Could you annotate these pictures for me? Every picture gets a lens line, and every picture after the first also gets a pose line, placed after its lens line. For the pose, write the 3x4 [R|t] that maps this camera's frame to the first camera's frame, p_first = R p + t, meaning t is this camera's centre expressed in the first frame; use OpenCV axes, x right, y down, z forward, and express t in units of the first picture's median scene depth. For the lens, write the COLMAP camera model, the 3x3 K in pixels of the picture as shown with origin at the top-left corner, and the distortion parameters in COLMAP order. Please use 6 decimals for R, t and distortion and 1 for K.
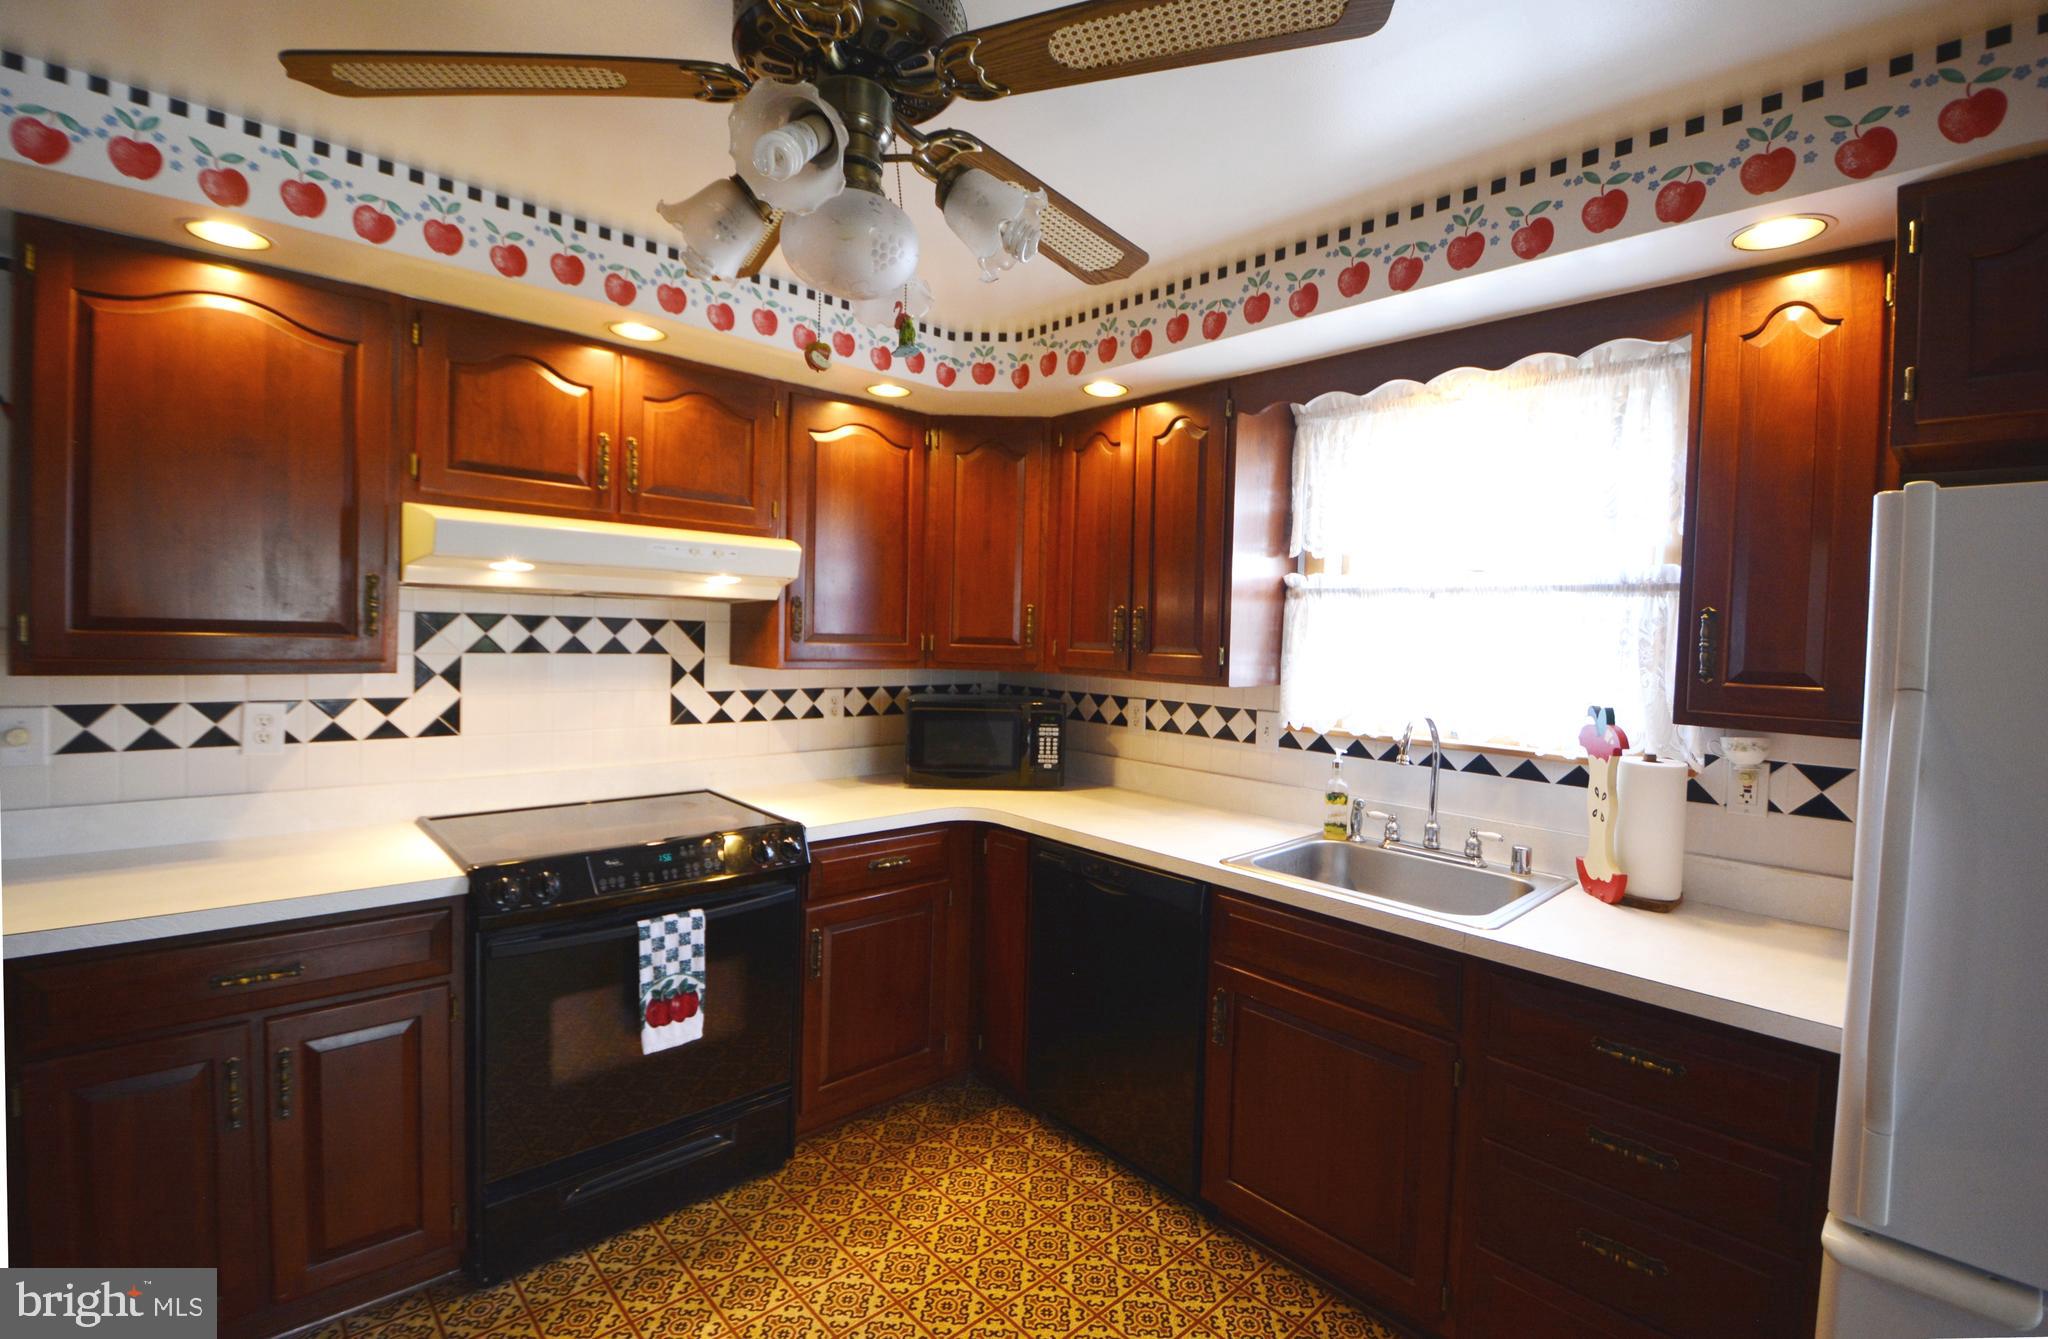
lens RADIAL K [[901.7, 0, 1024.0], [0, 901.7, 669.5], [0, 0, 1]] dist [0.019720, -0.026183]
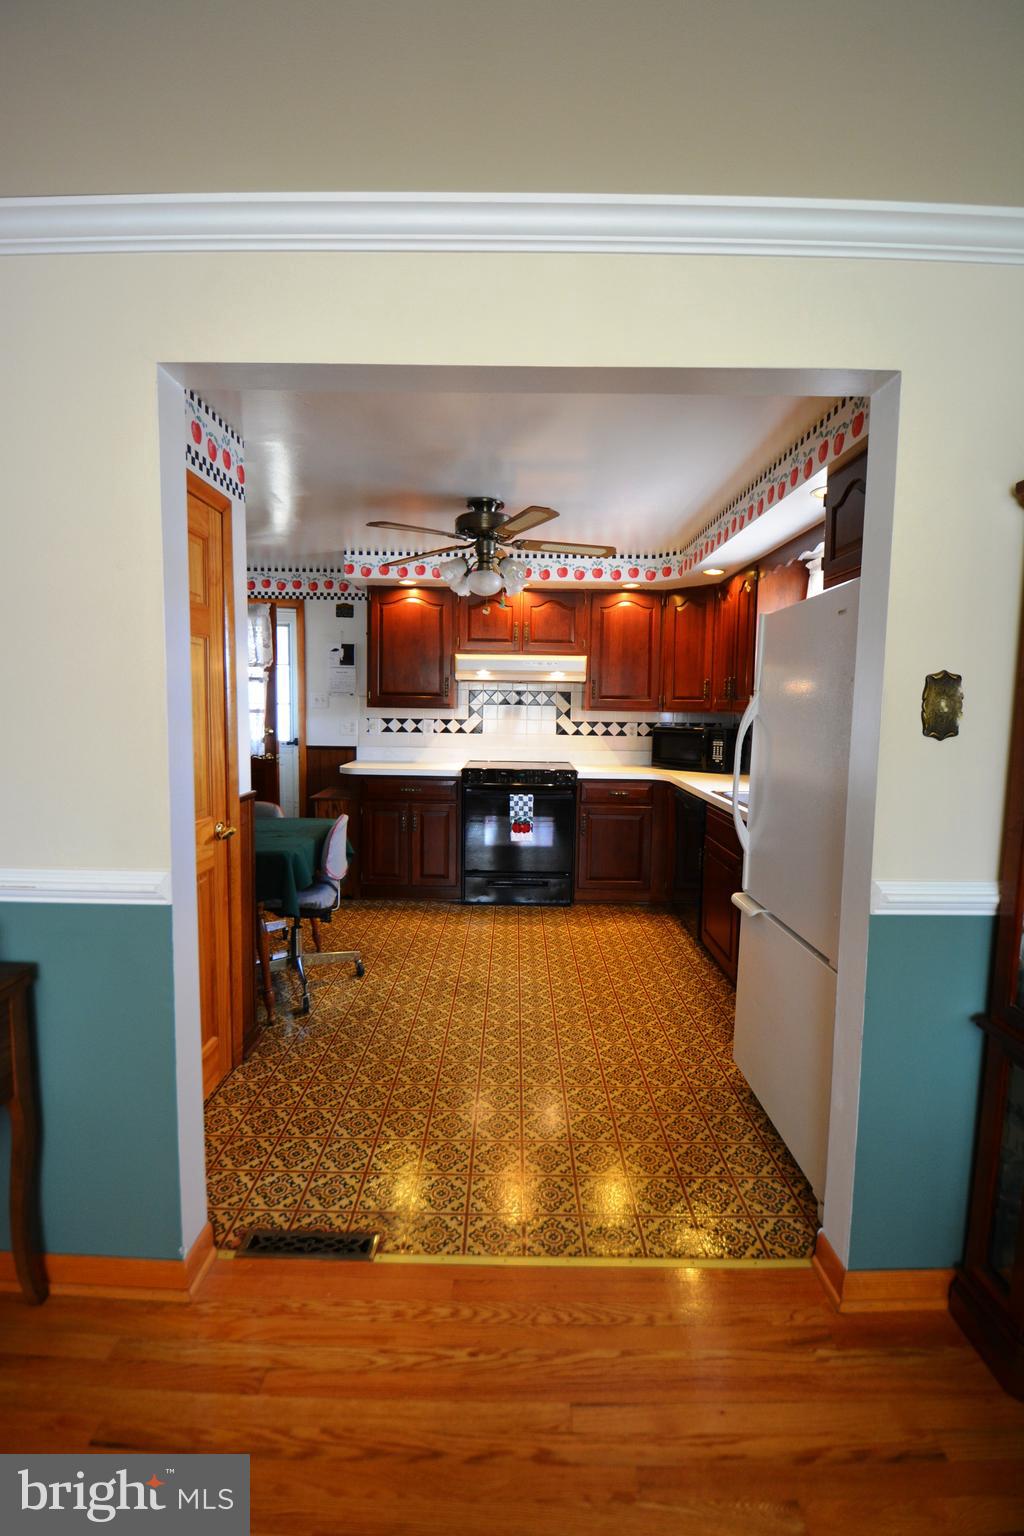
lens RADIAL K [[678.0, 0, 512.0], [0, 678.0, 768.0], [0, 0, 1]] dist [0.018699, -0.025063]
pose [[0.730756, 0.044051, -0.681216, 0.939364], [-0.022282, 0.998923, 0.040693, 0.095788], [0.682275, -0.014558, 0.730951, -0.515095]]
